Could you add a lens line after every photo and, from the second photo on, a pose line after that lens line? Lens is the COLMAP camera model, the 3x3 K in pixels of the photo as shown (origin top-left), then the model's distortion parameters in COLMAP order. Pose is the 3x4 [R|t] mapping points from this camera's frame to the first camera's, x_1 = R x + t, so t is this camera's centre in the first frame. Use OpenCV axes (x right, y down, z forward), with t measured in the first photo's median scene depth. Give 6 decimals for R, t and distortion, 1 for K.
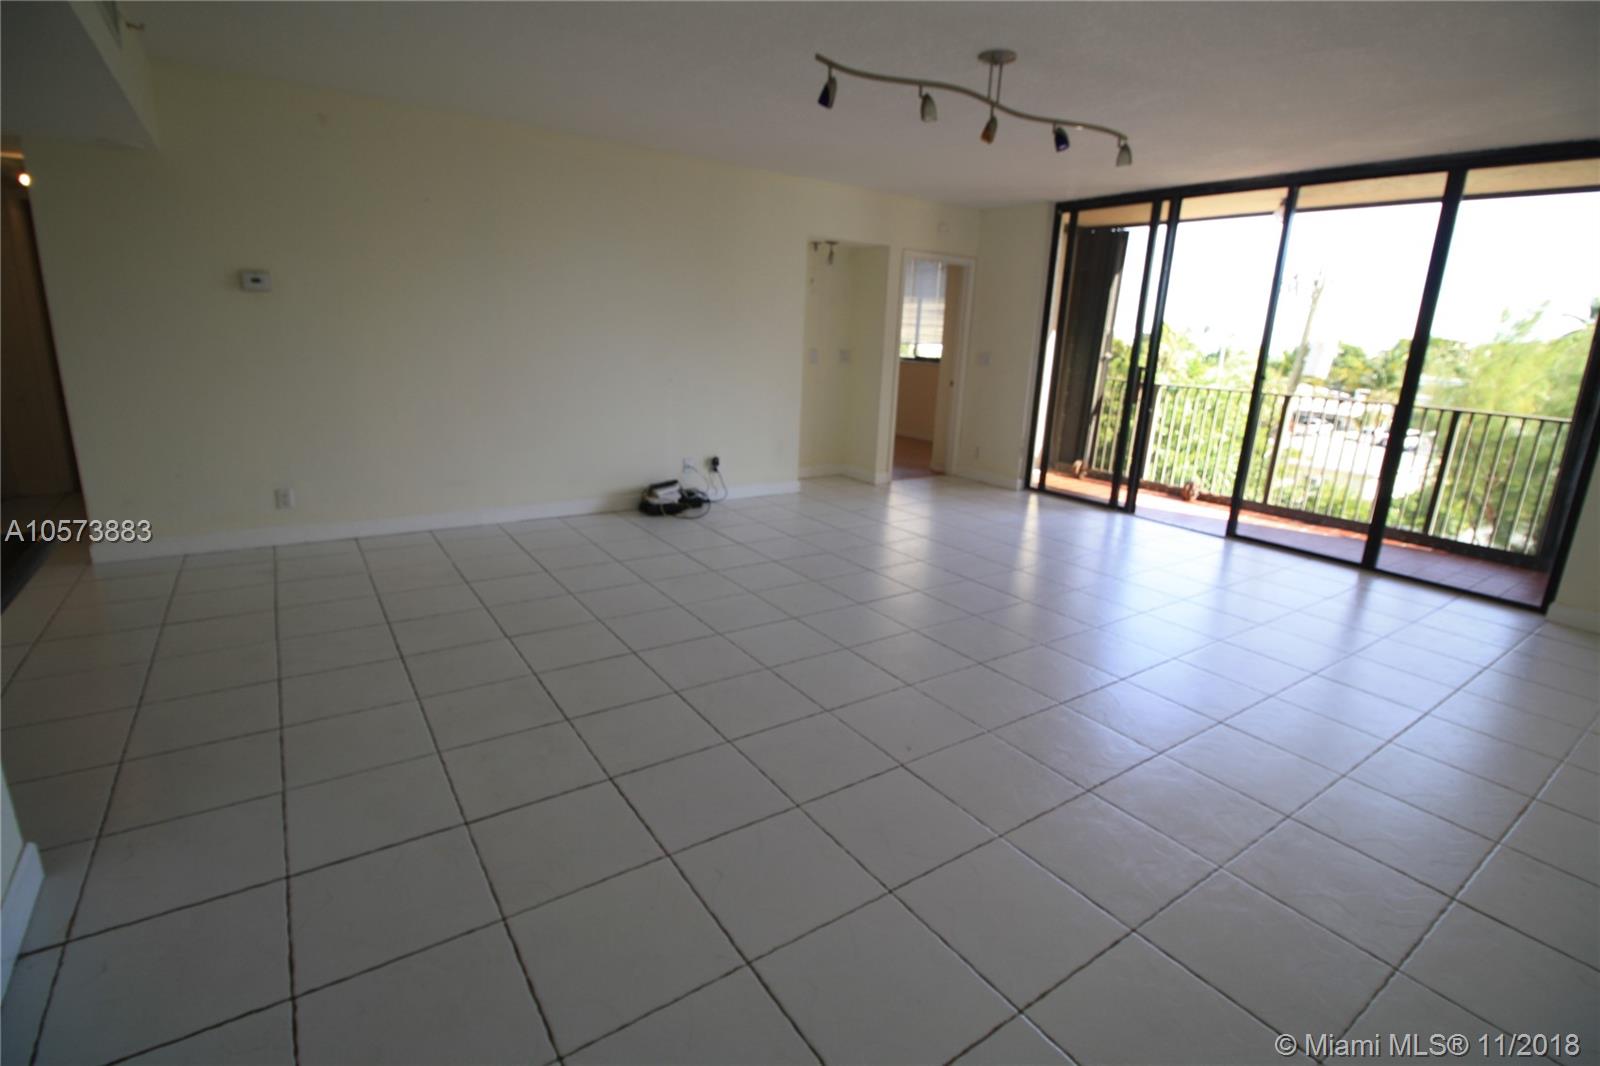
lens RADIAL K [[748.4, 0, 808.1], [0, 748.4, 526.3], [0, 0, 1]] dist [-0.000145, -0.011896]
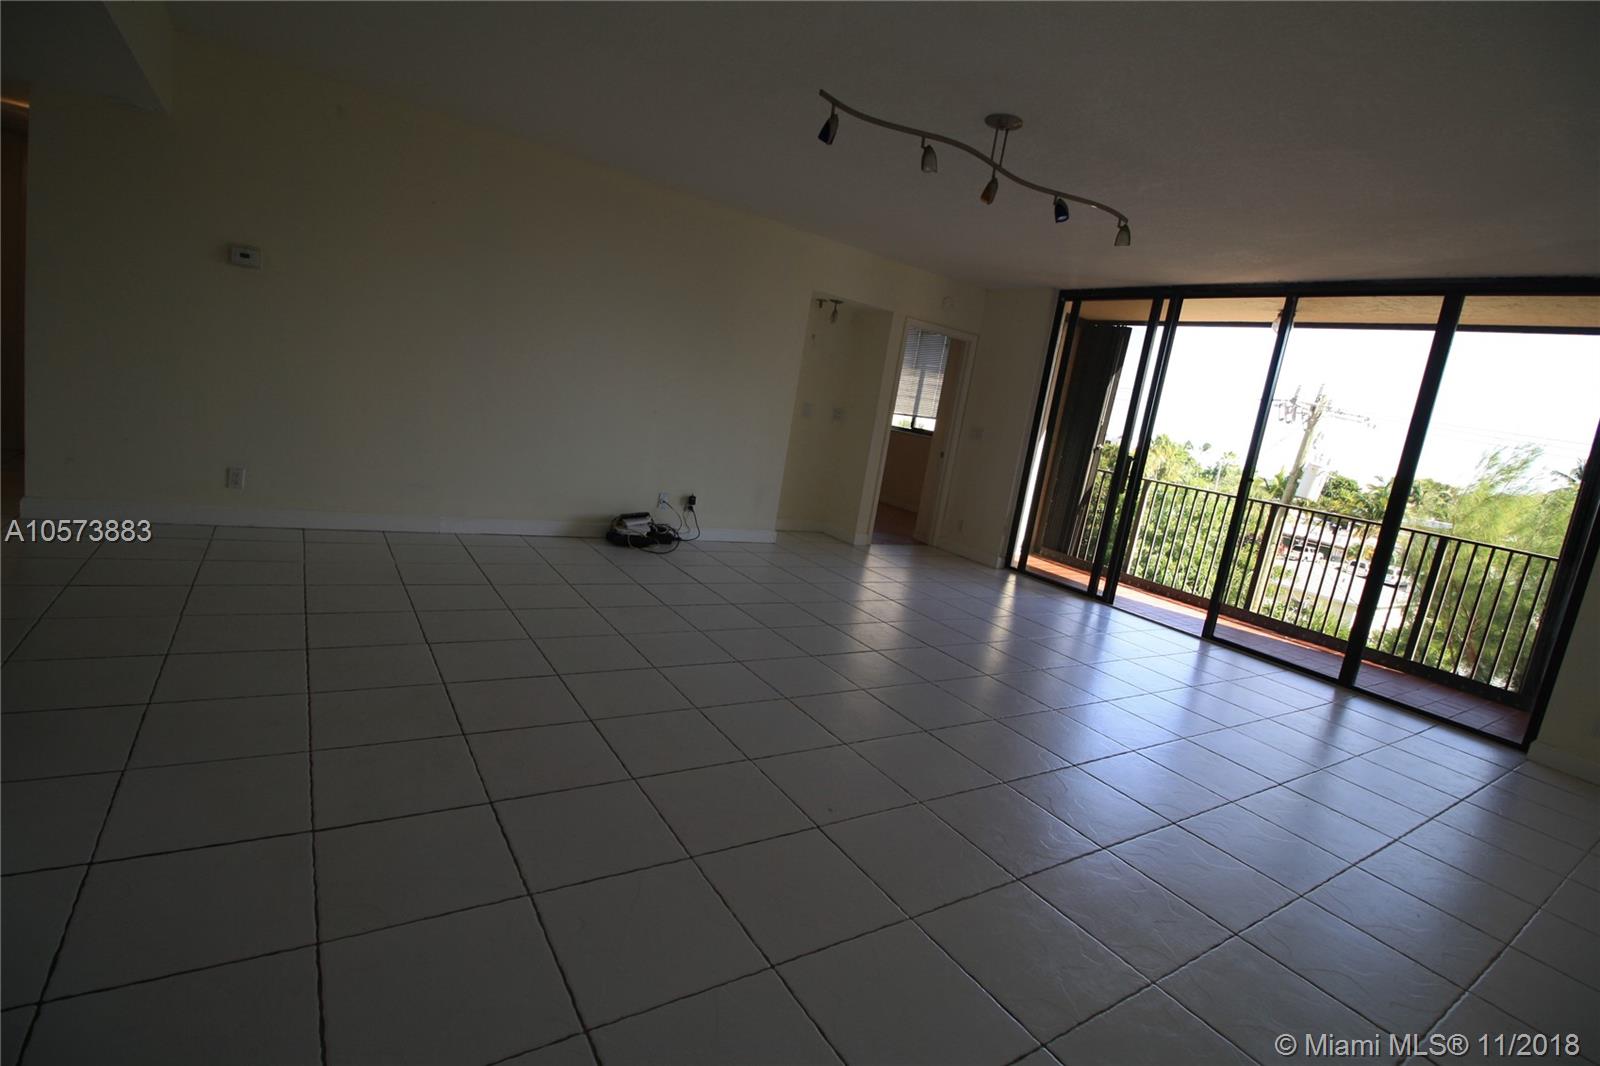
lens RADIAL K [[745.9, 0, 807.9], [0, 745.9, 523.1], [0, 0, 1]] dist [-0.001404, -0.011088]
pose [[0.992914, 0.118804, 0.002591, 0.029392], [-0.118016, 0.988408, -0.095512, 0.019204], [-0.013908, 0.094529, 0.995425, 0.030187]]
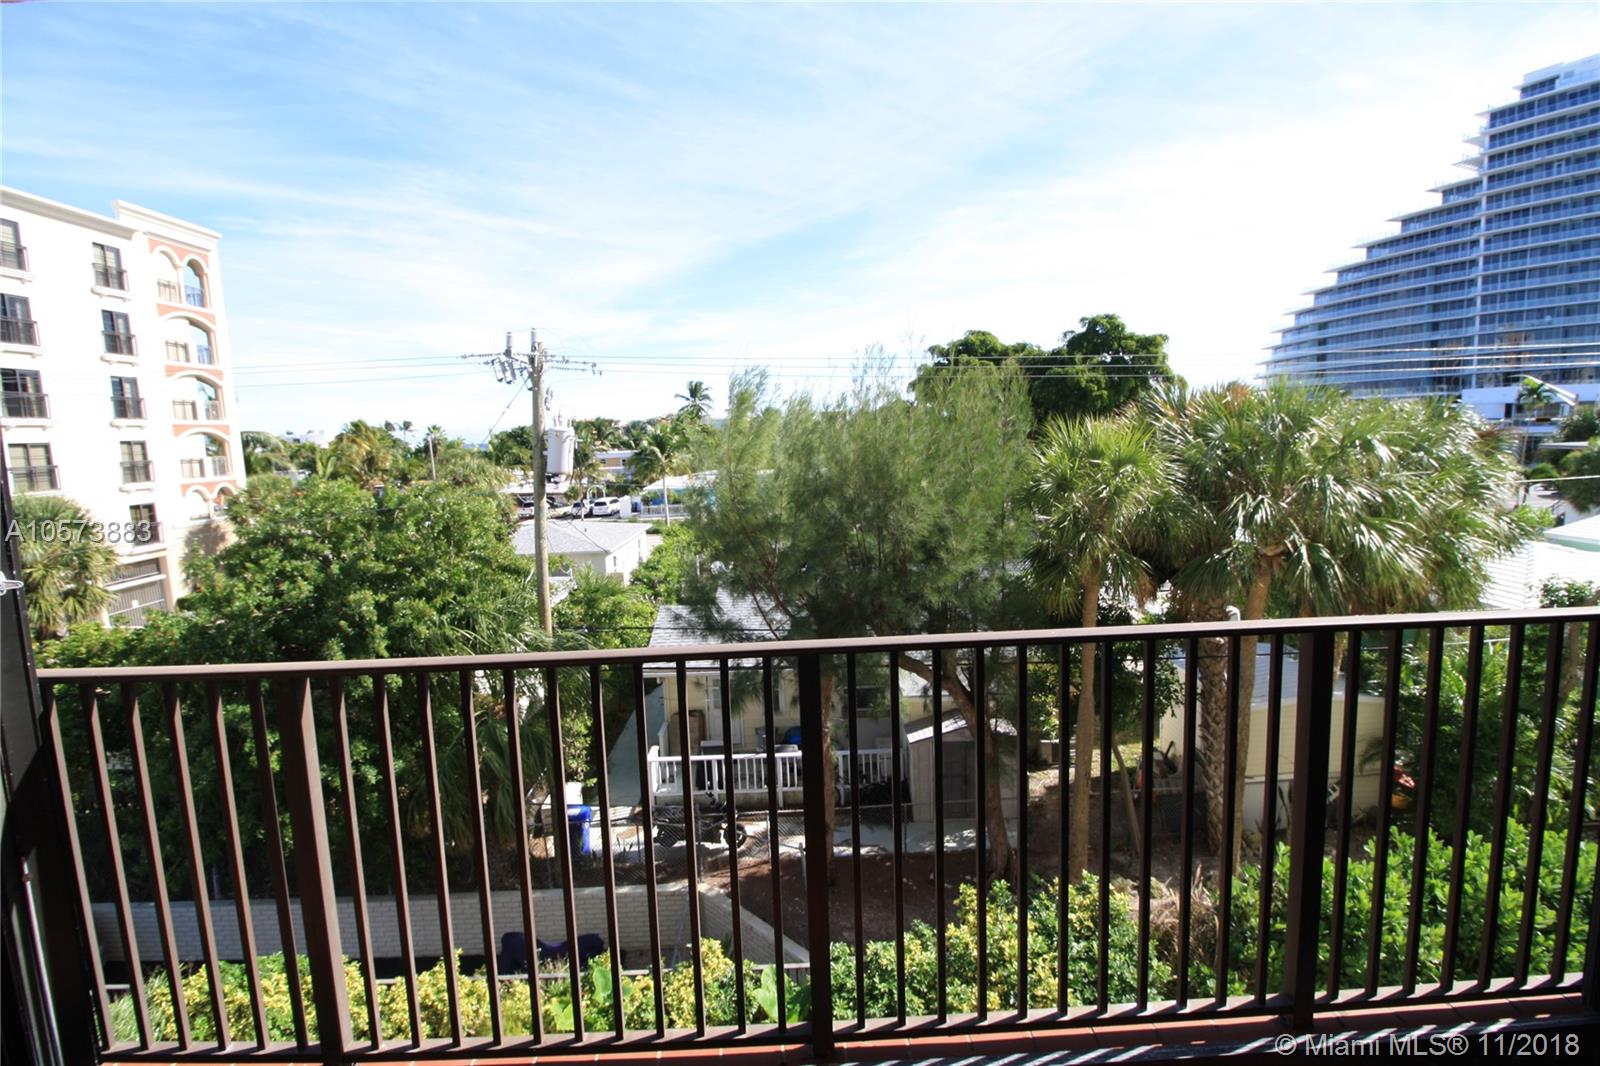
lens RADIAL K [[745.9, 0, 807.9], [0, 745.9, 523.1], [0, 0, 1]] dist [-0.001404, -0.011088]
pose [[0.567429, -0.166569, 0.806399, 0.241617], [0.268093, 0.963337, 0.010339, -0.102737], [-0.778556, 0.210323, 0.591282, 0.444278]]
